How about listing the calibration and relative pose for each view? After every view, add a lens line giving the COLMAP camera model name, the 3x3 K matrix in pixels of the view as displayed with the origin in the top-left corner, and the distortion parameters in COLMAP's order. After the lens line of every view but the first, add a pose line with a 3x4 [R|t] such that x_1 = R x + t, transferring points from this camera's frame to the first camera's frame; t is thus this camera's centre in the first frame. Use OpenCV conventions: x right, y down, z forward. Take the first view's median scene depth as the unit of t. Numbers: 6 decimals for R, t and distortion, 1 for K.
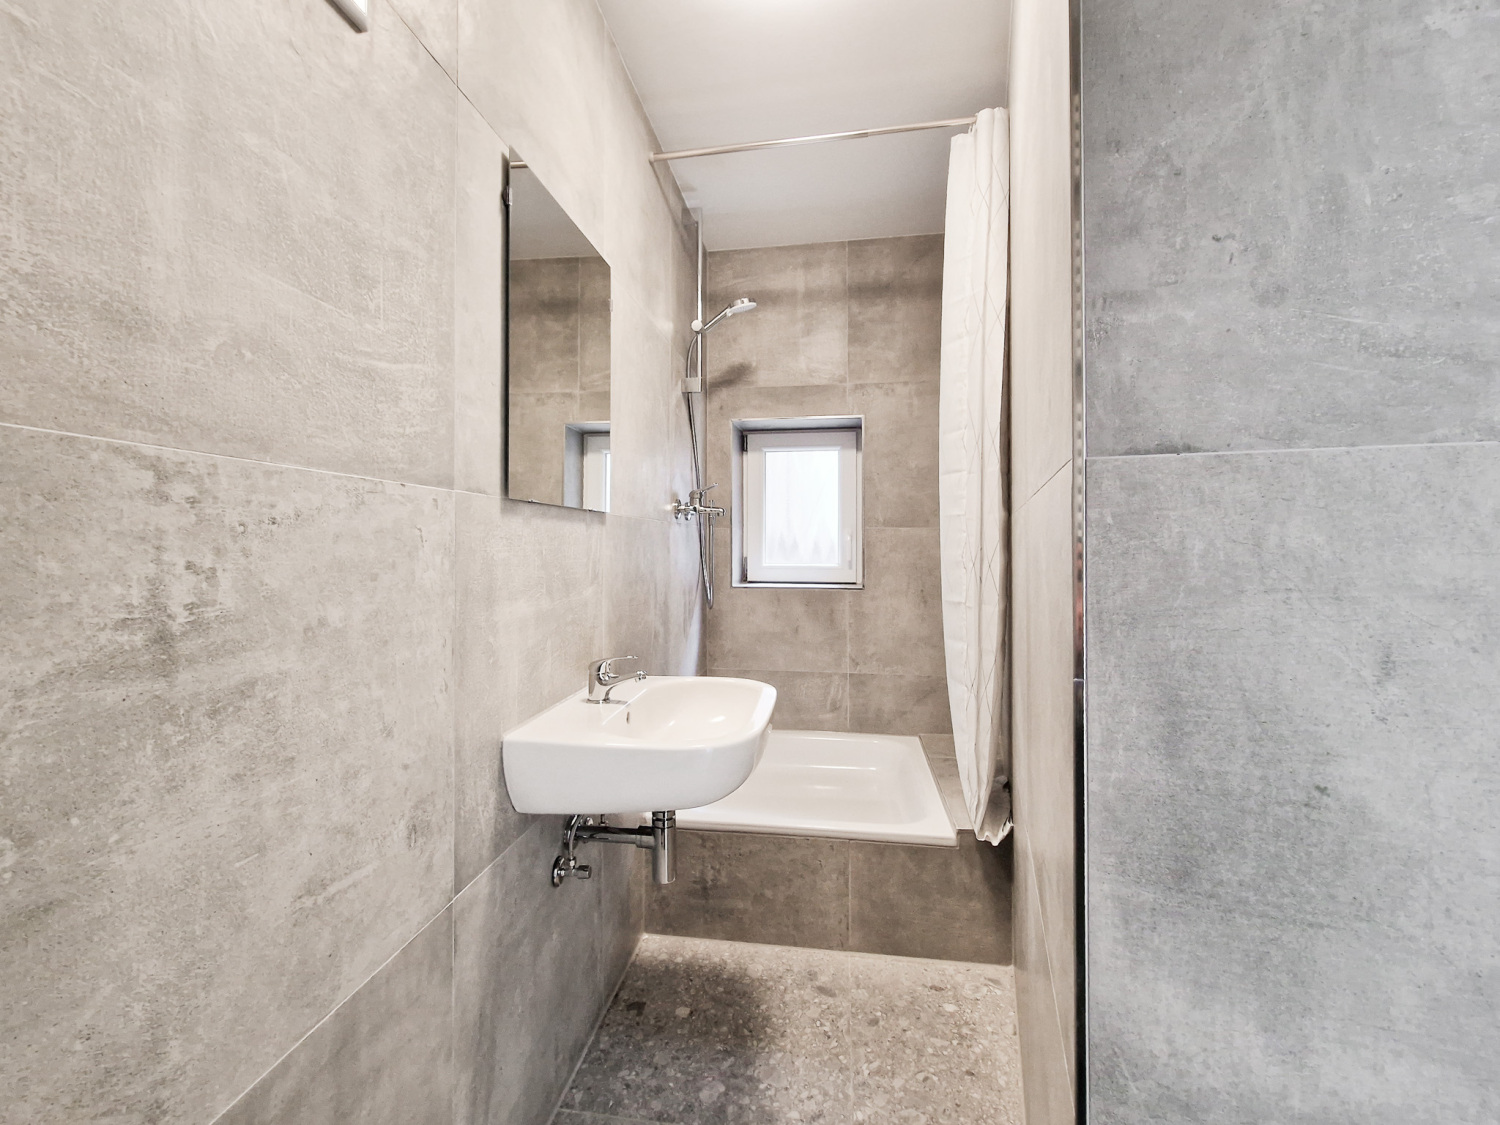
lens RADIAL K [[624.6, 0, 747.7], [0, 624.6, 548.8], [0, 0, 1]] dist [0.000225, -0.001267]
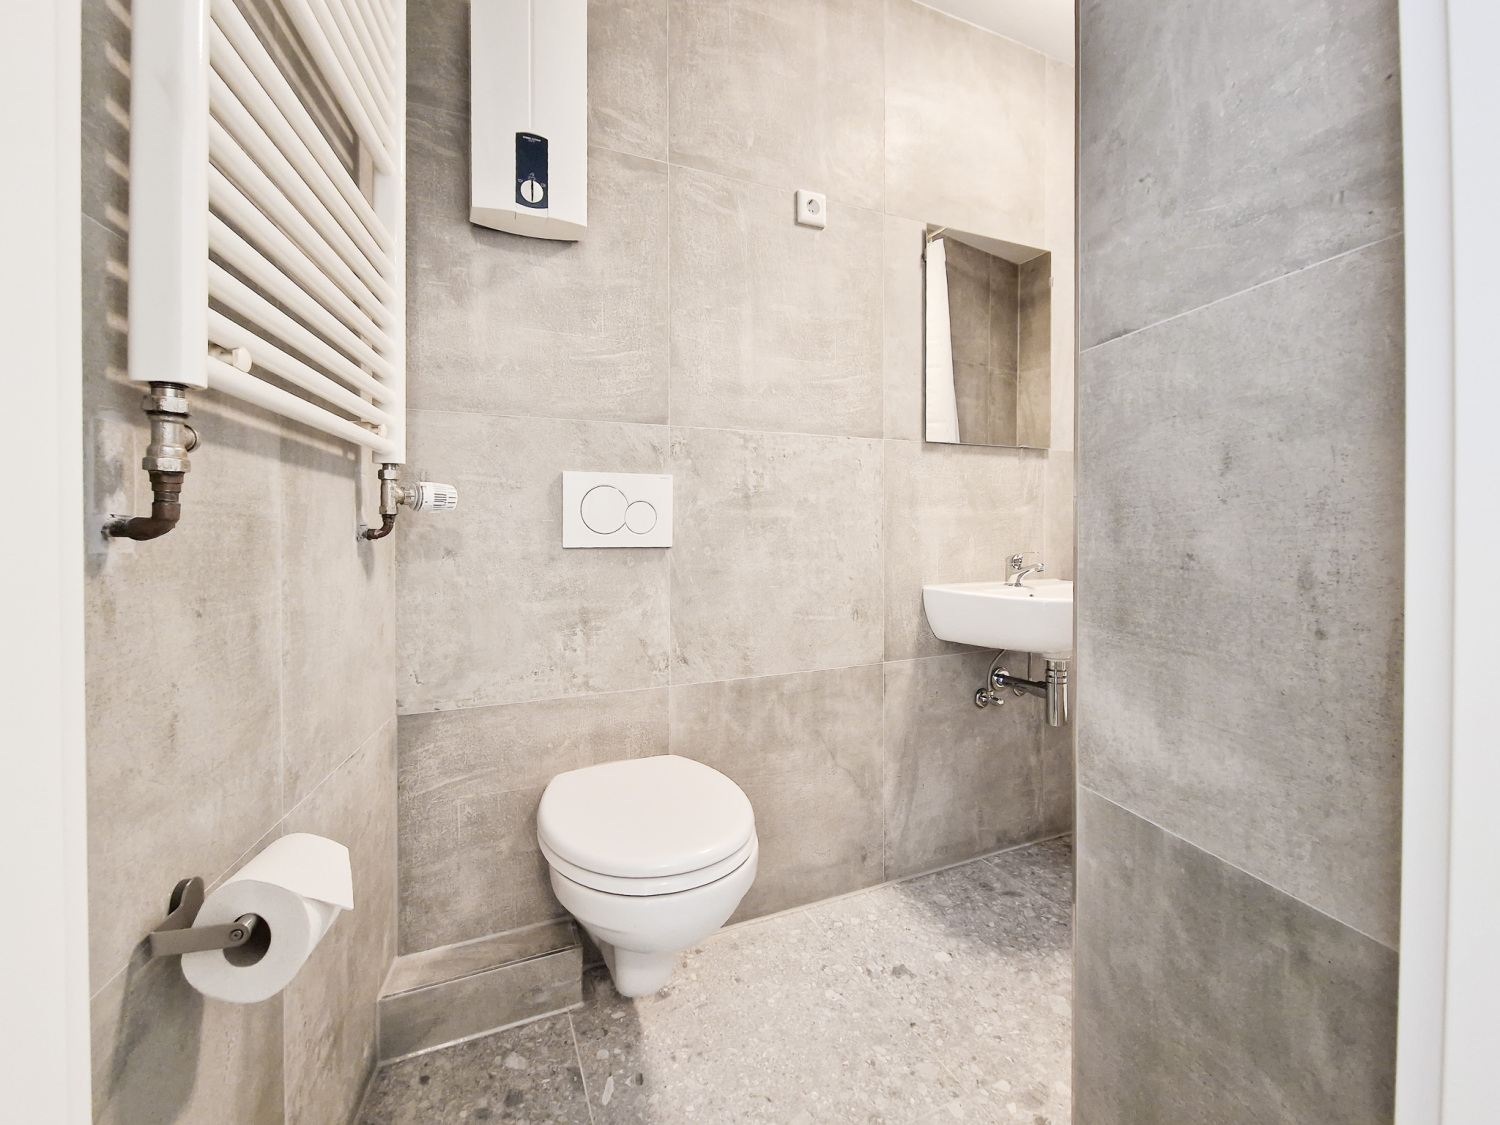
lens RADIAL K [[613.3, 0, 749.3], [0, 613.3, 542.7], [0, 0, 1]] dist [-0.000259, 0.000056]
pose [[0.543825, 0.010077, -0.839138, 0.989789], [0.010366, 0.999771, 0.018724, 0.206145], [0.839135, -0.018881, 0.543596, -0.368204]]
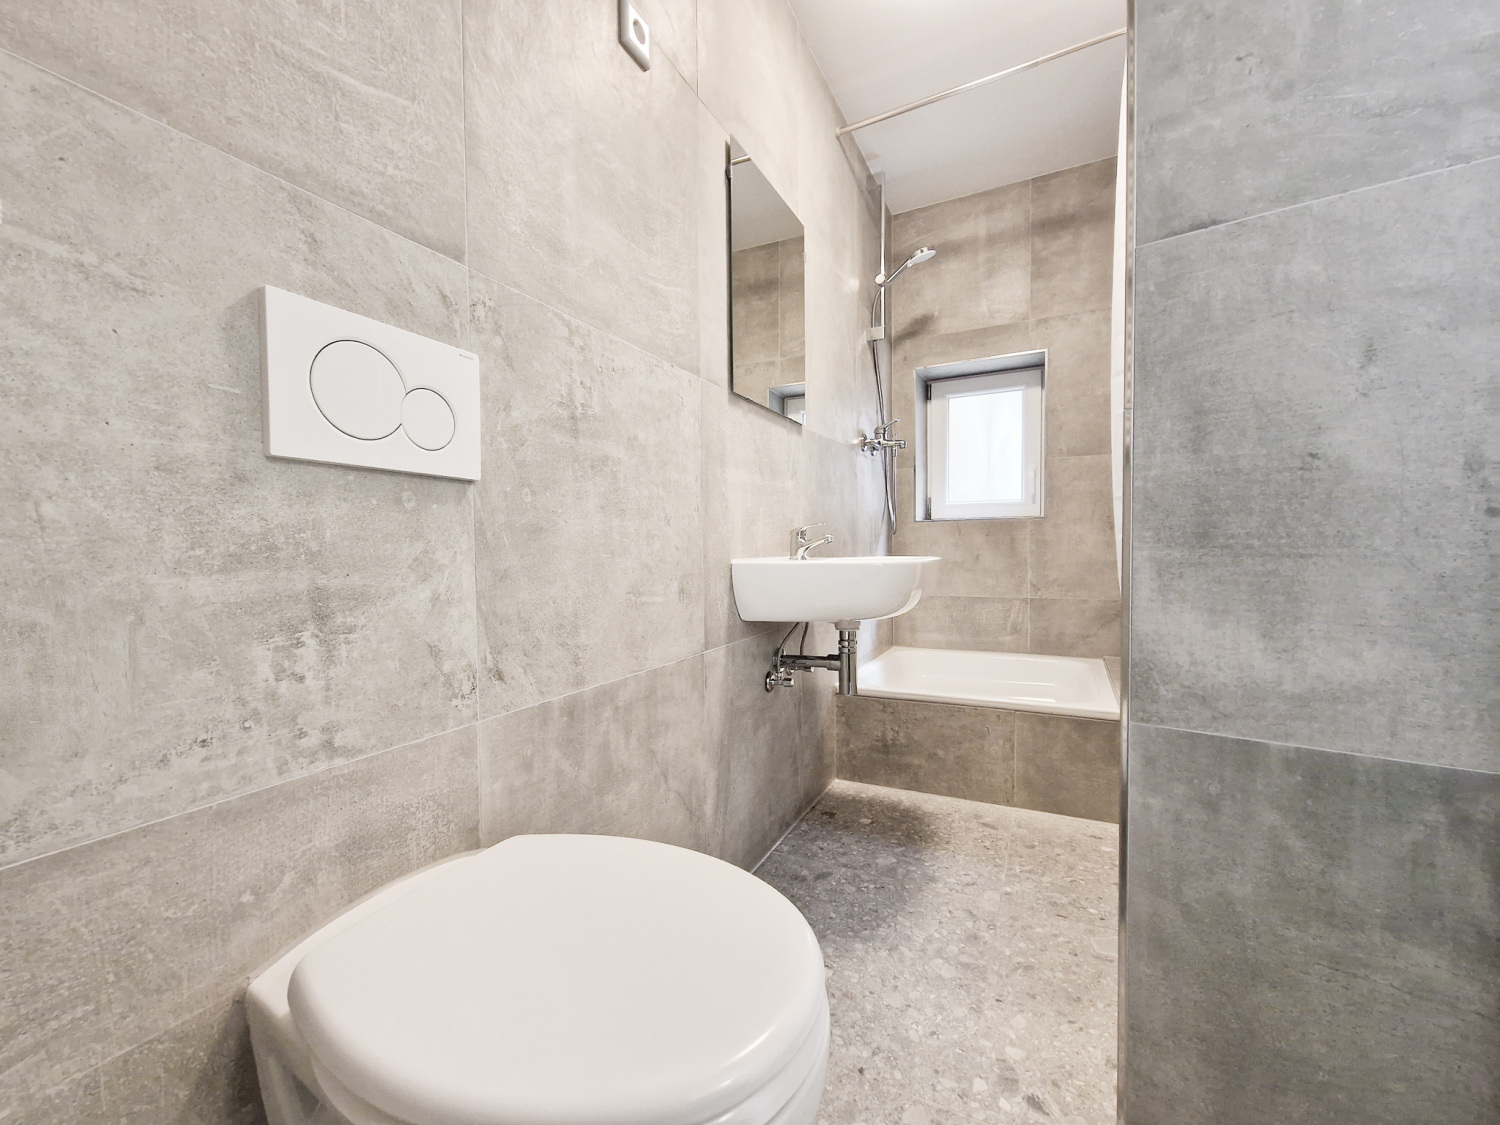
lens RADIAL K [[603.8, 0, 748.3], [0, 603.8, 569.2], [0, 0, 1]] dist [-0.000059, -0.000621]
pose [[0.949923, 0.000822, -0.312482, 0.104068], [0.012990, 0.999028, 0.042116, 0.362499], [0.312213, -0.044066, 0.948990, -0.414362]]
